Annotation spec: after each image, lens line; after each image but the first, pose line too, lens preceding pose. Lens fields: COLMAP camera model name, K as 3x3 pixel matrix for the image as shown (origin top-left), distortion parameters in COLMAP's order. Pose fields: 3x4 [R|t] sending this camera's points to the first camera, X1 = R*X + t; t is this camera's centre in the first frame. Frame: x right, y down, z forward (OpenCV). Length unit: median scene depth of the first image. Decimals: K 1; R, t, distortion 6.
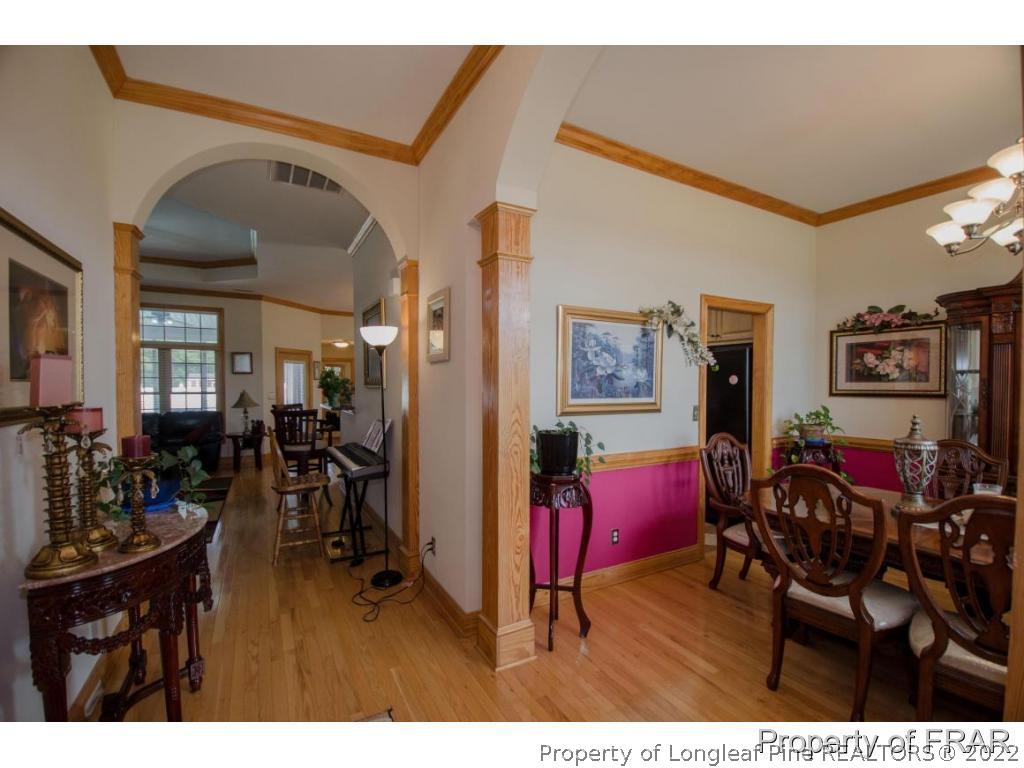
lens RADIAL K [[444.3, 0, 512.4], [0, 444.3, 388.0], [0, 0, 1]] dist [-0.000676, -0.012926]
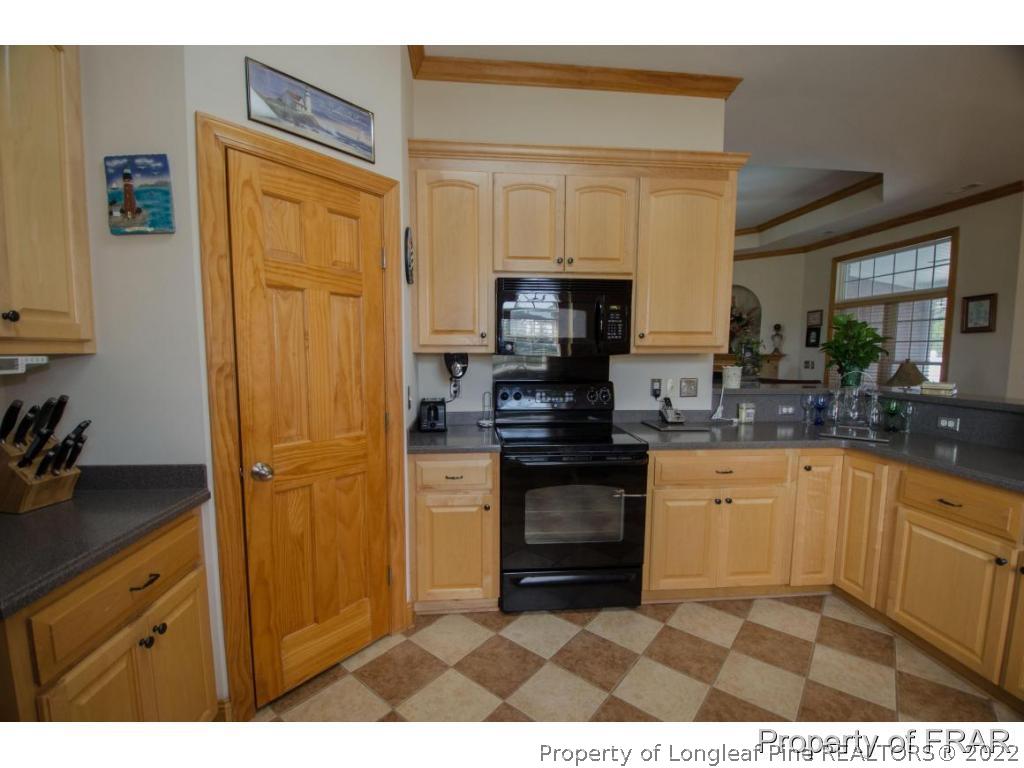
lens RADIAL K [[444.3, 0, 511.5], [0, 444.3, 394.3], [0, 0, 1]] dist [-0.000676, -0.012926]
pose [[-0.417846, 0.083766, -0.904648, 0.359627], [-0.010598, 0.995223, 0.097048, -0.000176], [0.908456, 0.050138, -0.414962, 1.404514]]
